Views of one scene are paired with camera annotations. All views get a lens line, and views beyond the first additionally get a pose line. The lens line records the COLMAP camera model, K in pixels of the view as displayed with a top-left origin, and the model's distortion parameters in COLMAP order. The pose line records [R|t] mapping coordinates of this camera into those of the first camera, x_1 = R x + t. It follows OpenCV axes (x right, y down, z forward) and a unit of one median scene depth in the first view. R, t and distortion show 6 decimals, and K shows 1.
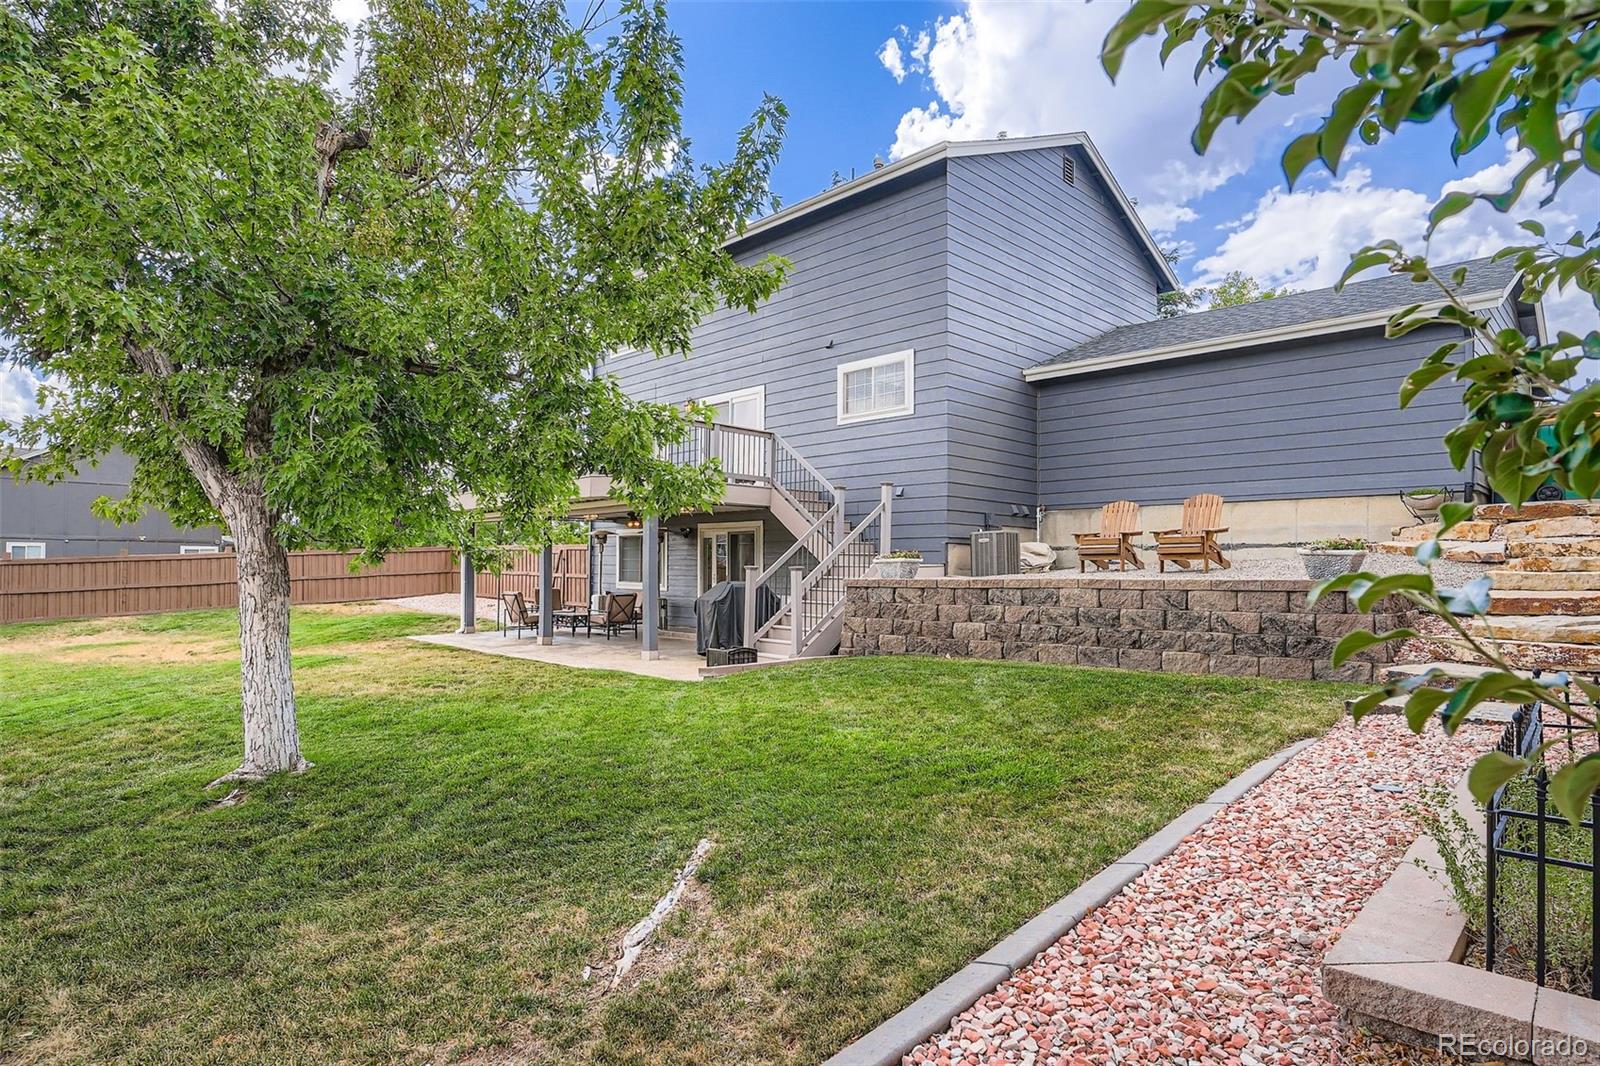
lens RADIAL K [[847.0, 0, 784.2], [0, 847.0, 556.2], [0, 0, 1]] dist [-0.033512, 0.017817]
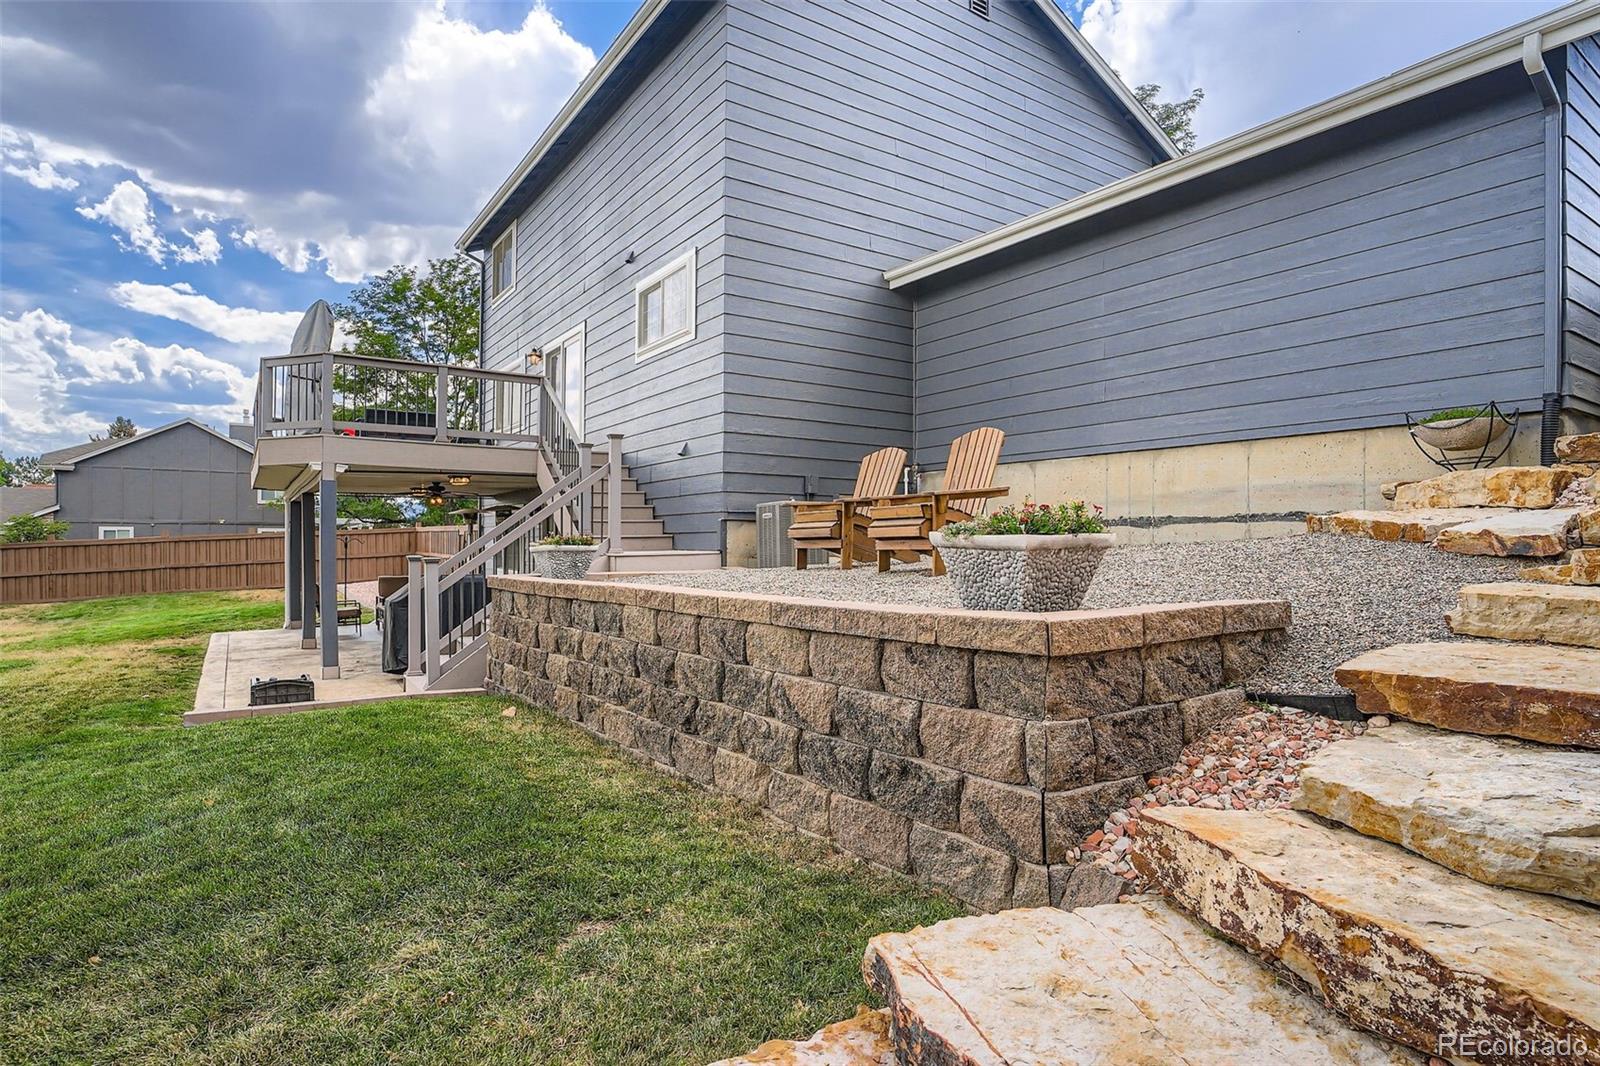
lens RADIAL K [[825.9, 0, 775.4], [0, 825.9, 544.0], [0, 0, 1]] dist [-0.047317, 0.025822]
pose [[0.983697, -0.003730, -0.179795, 0.442543], [0.006463, 0.999872, 0.014617, -0.006661], [0.179717, -0.015540, 0.983596, 0.427599]]
